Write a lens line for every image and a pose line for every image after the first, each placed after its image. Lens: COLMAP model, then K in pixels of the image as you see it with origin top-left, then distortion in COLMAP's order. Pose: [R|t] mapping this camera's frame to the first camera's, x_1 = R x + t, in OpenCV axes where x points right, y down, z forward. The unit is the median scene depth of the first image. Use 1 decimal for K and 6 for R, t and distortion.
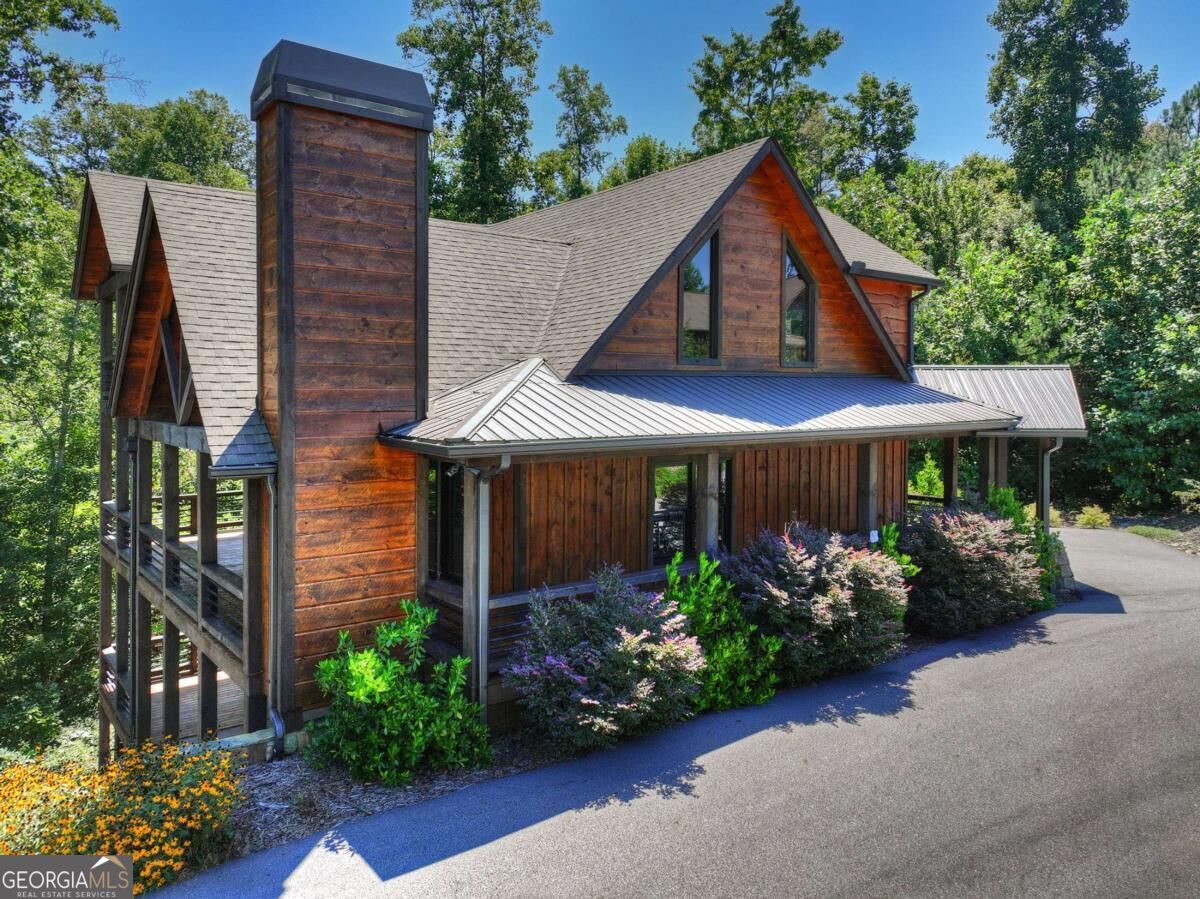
lens RADIAL K [[849.1, 0, 520.8], [0, 849.1, 379.0], [0, 0, 1]] dist [0.057449, 0.002596]
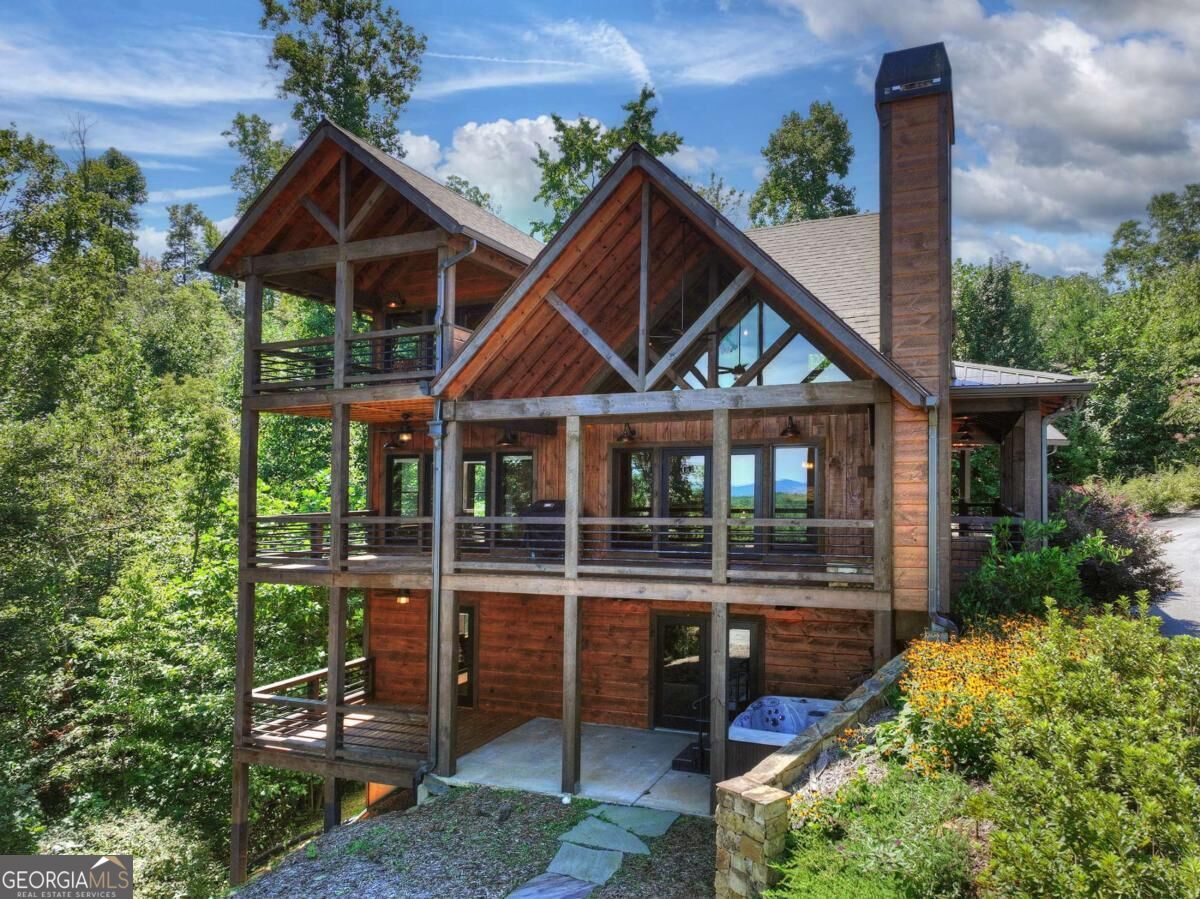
lens RADIAL K [[872.4, 0, 600.0], [0, 872.4, 449.5], [0, 0, 1]] dist [0.006129, 0.003746]
pose [[0.863894, 0.013753, 0.503486, -0.291749], [-0.001785, 0.999704, -0.024243, 0.045161], [-0.503670, 0.020045, 0.863663, 0.045070]]
